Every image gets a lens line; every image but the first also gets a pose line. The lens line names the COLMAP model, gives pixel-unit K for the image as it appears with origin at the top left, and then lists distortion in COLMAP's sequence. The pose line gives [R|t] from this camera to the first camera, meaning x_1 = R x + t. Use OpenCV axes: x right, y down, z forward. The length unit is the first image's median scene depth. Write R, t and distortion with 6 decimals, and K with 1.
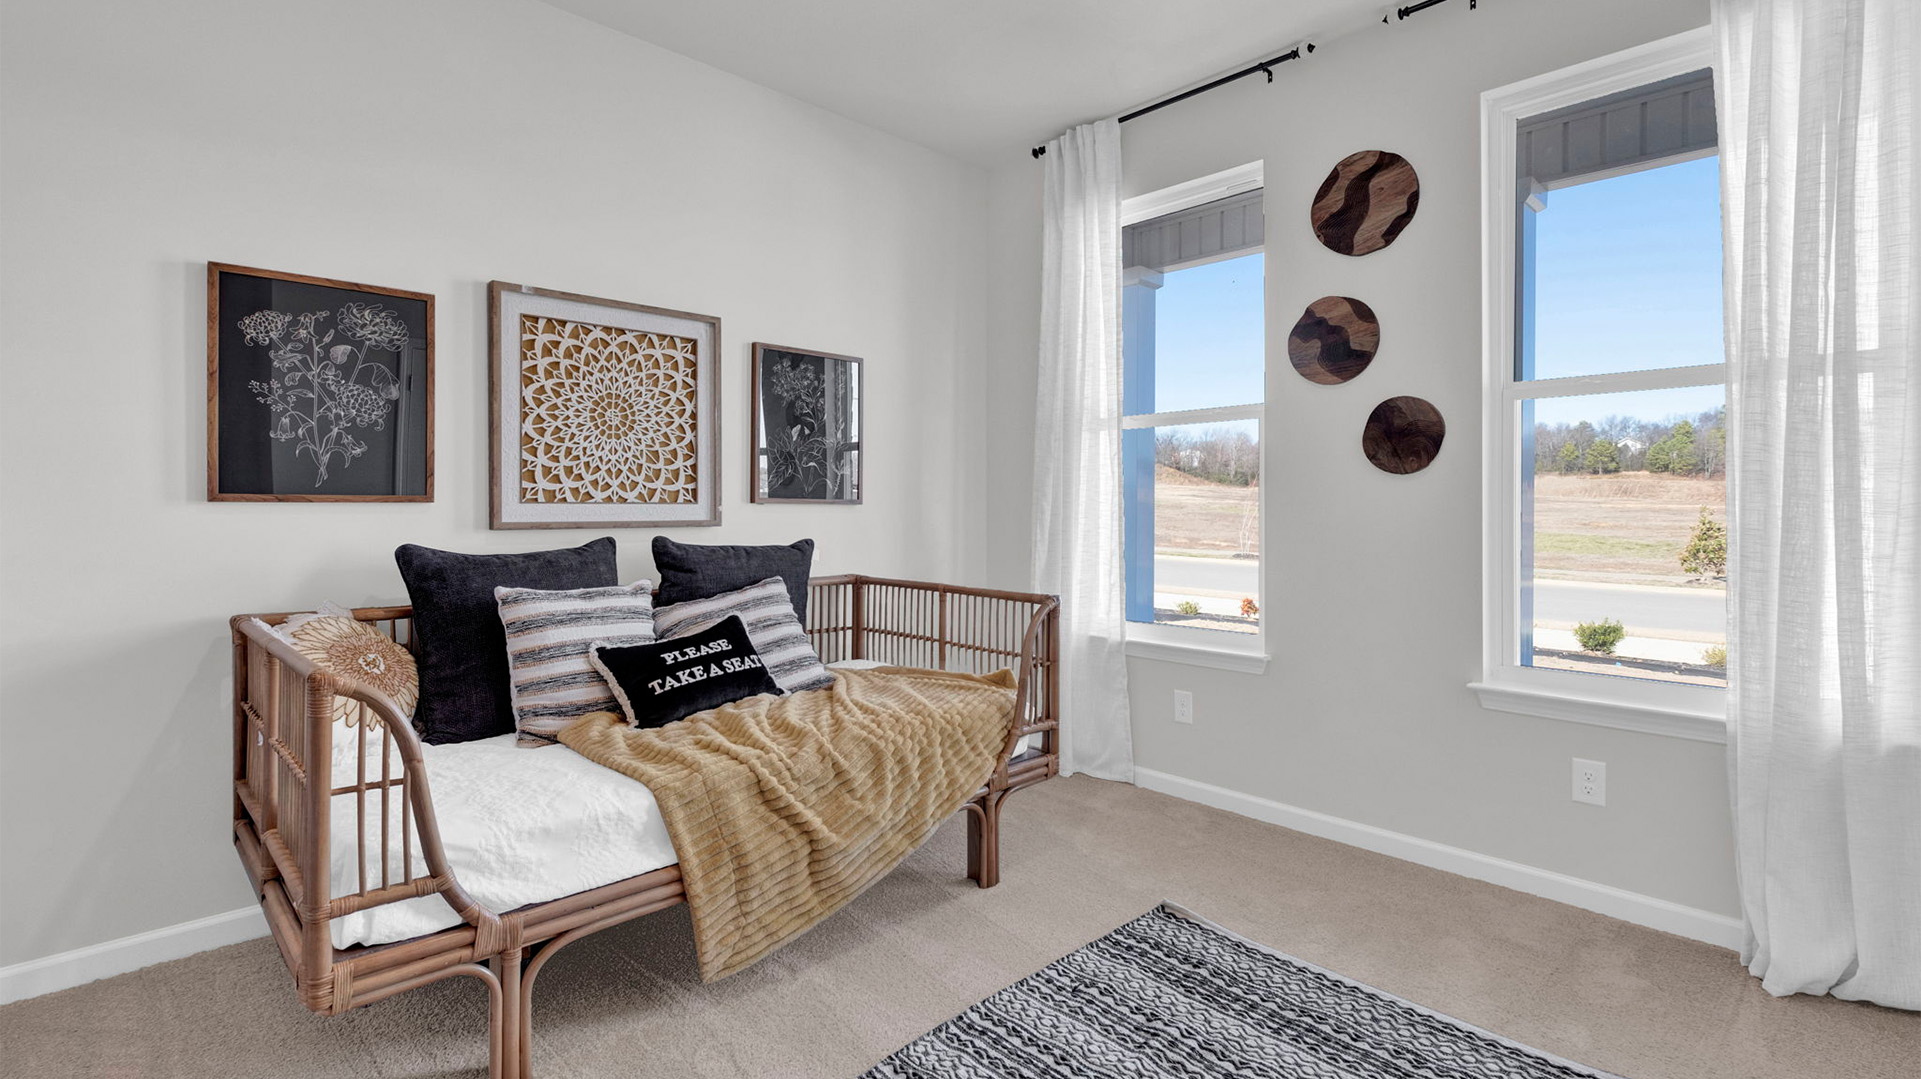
lens RADIAL K [[888.7, 0, 966.5], [0, 888.7, 457.9], [0, 0, 1]] dist [-0.002004, -0.001422]
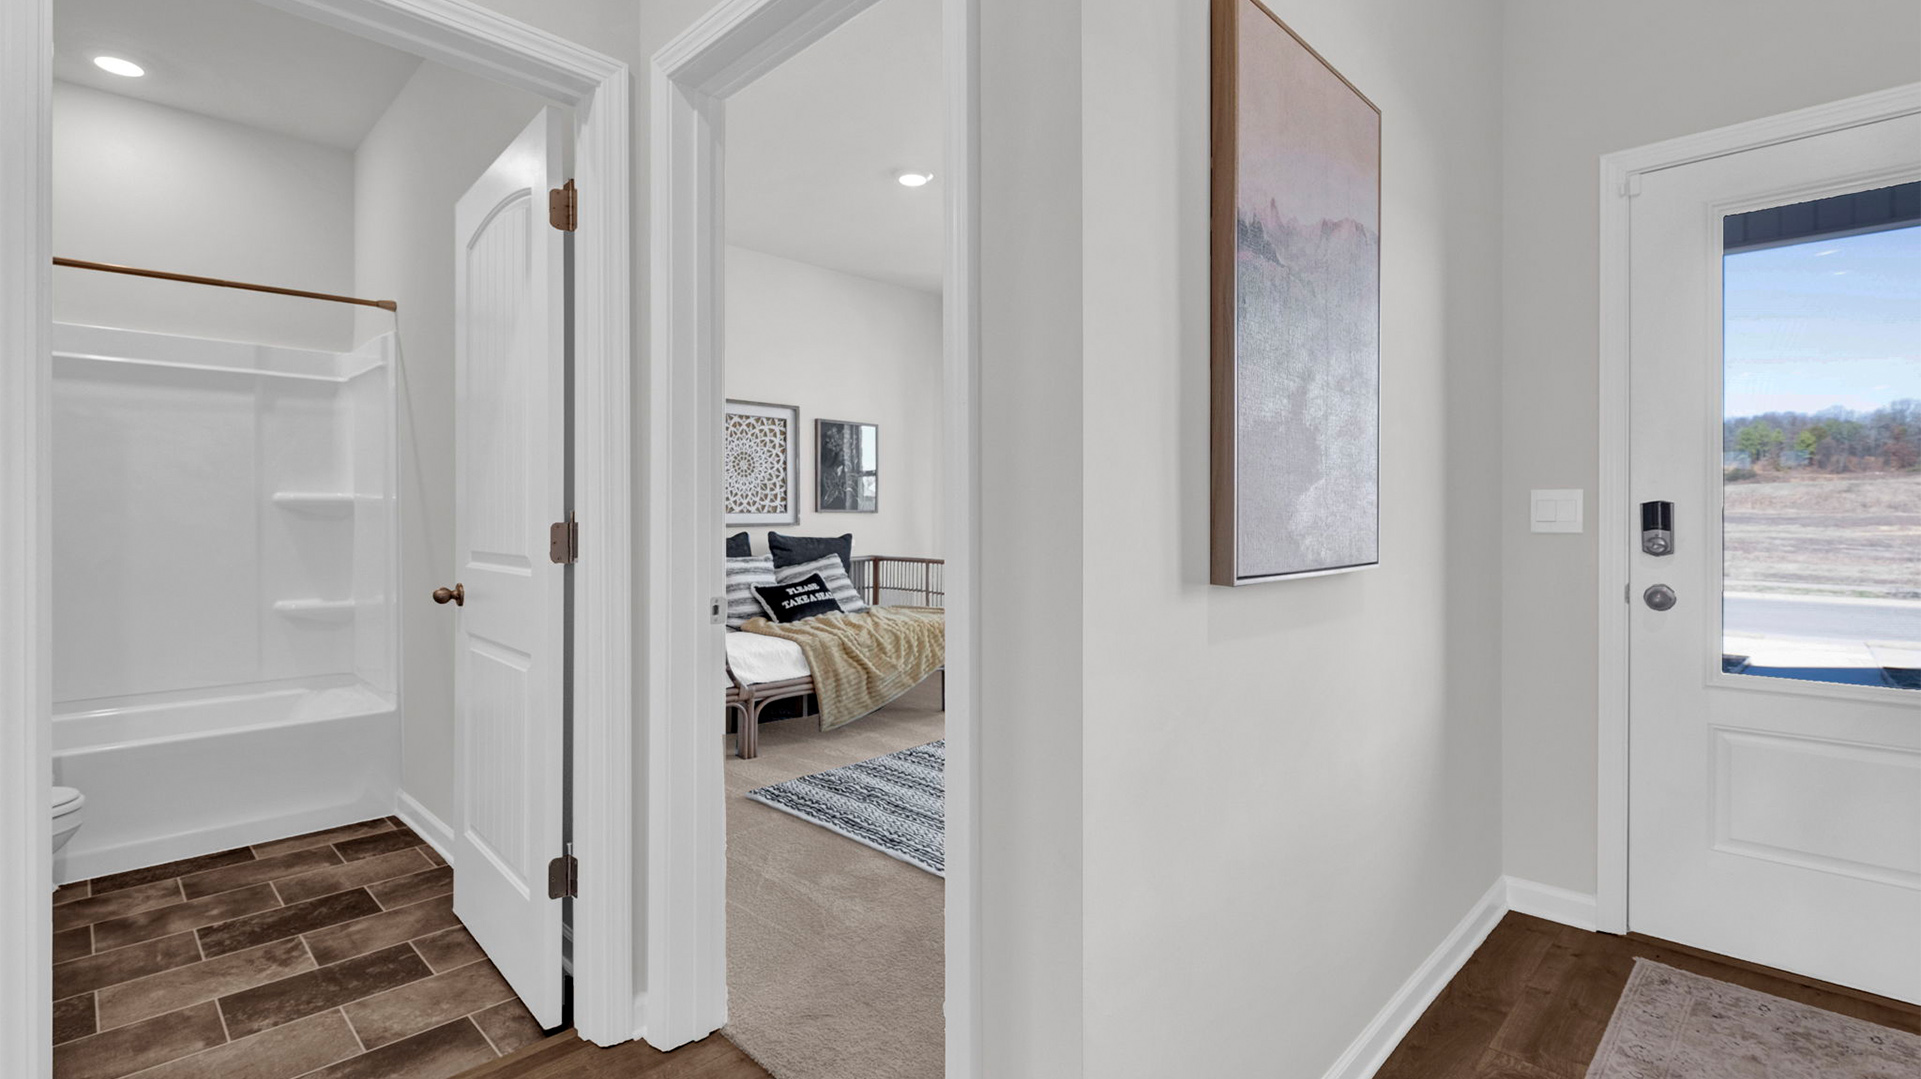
lens RADIAL K [[872.4, 0, 962.3], [0, 872.4, 457.5], [0, 0, 1]] dist [0.000642, 0.000074]
pose [[0.999727, -0.005173, 0.022765, 0.004240], [0.005398, 0.999937, -0.009857, -0.043500], [-0.022713, 0.009977, 0.999692, -0.807662]]
